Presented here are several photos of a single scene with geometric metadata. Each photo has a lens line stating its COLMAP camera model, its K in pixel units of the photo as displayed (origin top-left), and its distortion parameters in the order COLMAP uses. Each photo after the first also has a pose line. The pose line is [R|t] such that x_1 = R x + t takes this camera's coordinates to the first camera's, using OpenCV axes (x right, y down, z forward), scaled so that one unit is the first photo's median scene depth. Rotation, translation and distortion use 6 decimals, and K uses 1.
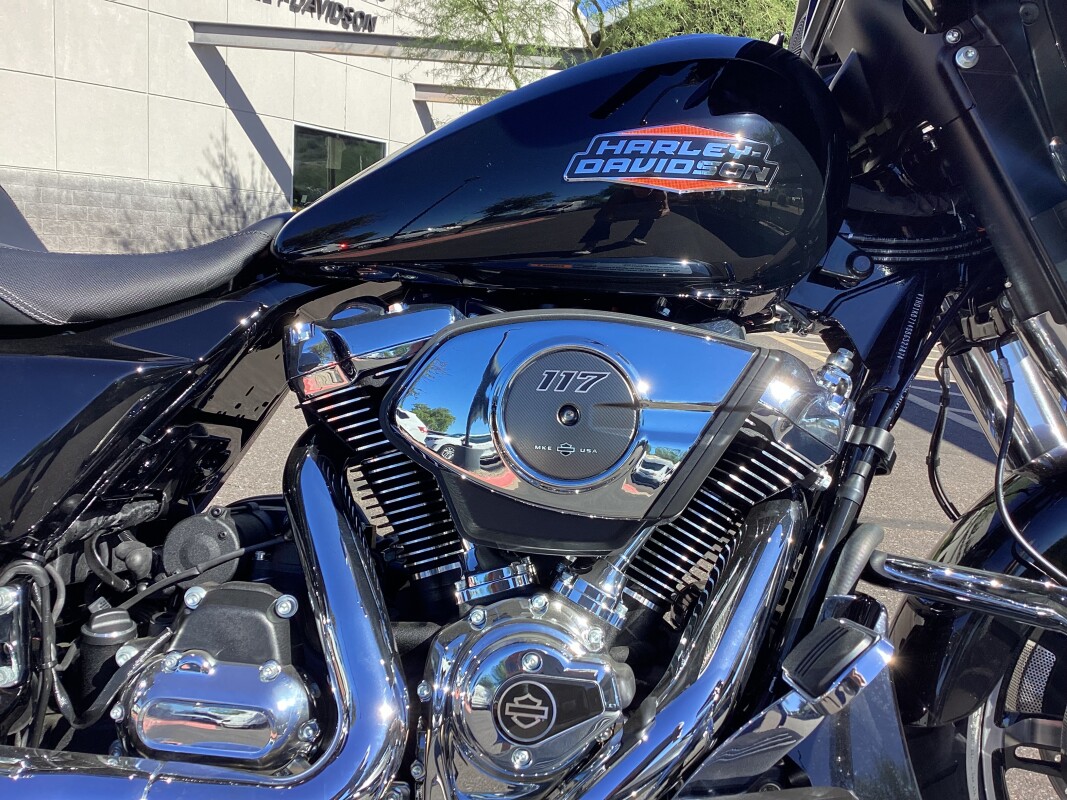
lens RADIAL K [[963.5, 0, 533.5], [0, 963.5, 400.0], [0, 0, 1]] dist [0.124796, -0.266858]
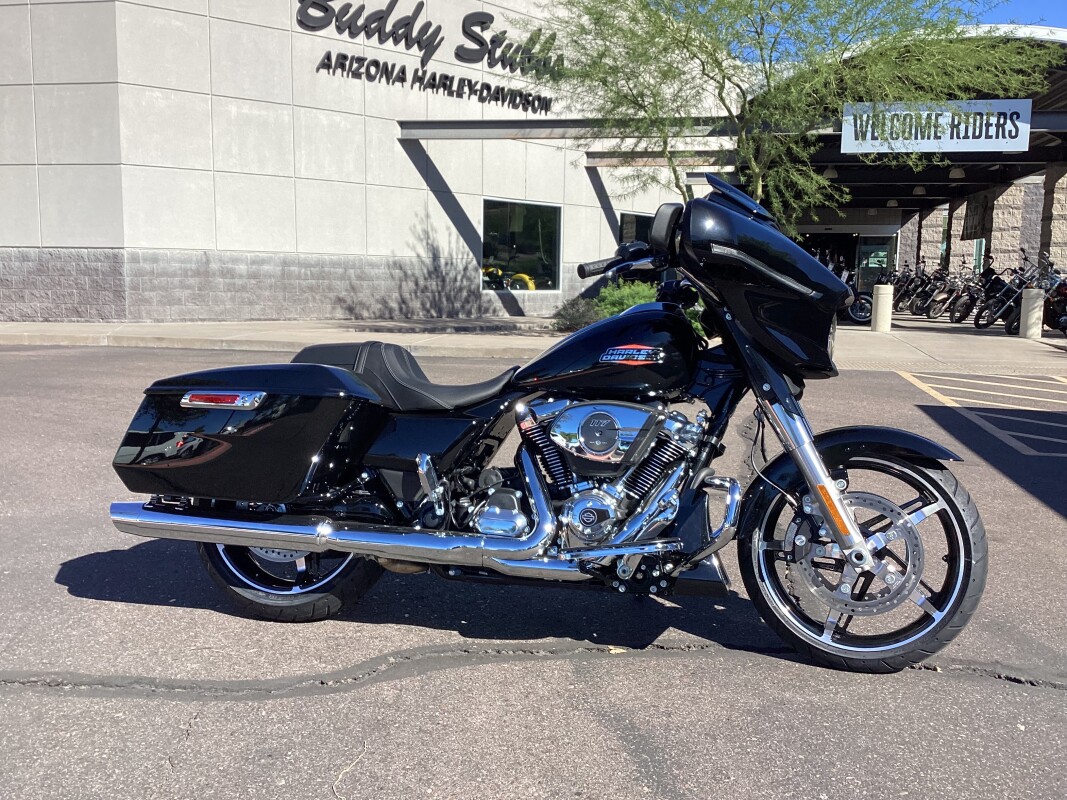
lens RADIAL K [[963.5, 0, 533.5], [0, 963.5, 400.0], [0, 0, 1]] dist [0.124796, -0.266858]
pose [[0.982340, -0.025717, -0.185331, 0.024174], [0.019124, 0.999122, -0.037272, 0.001209], [0.186126, 0.033070, 0.981969, -0.131173]]
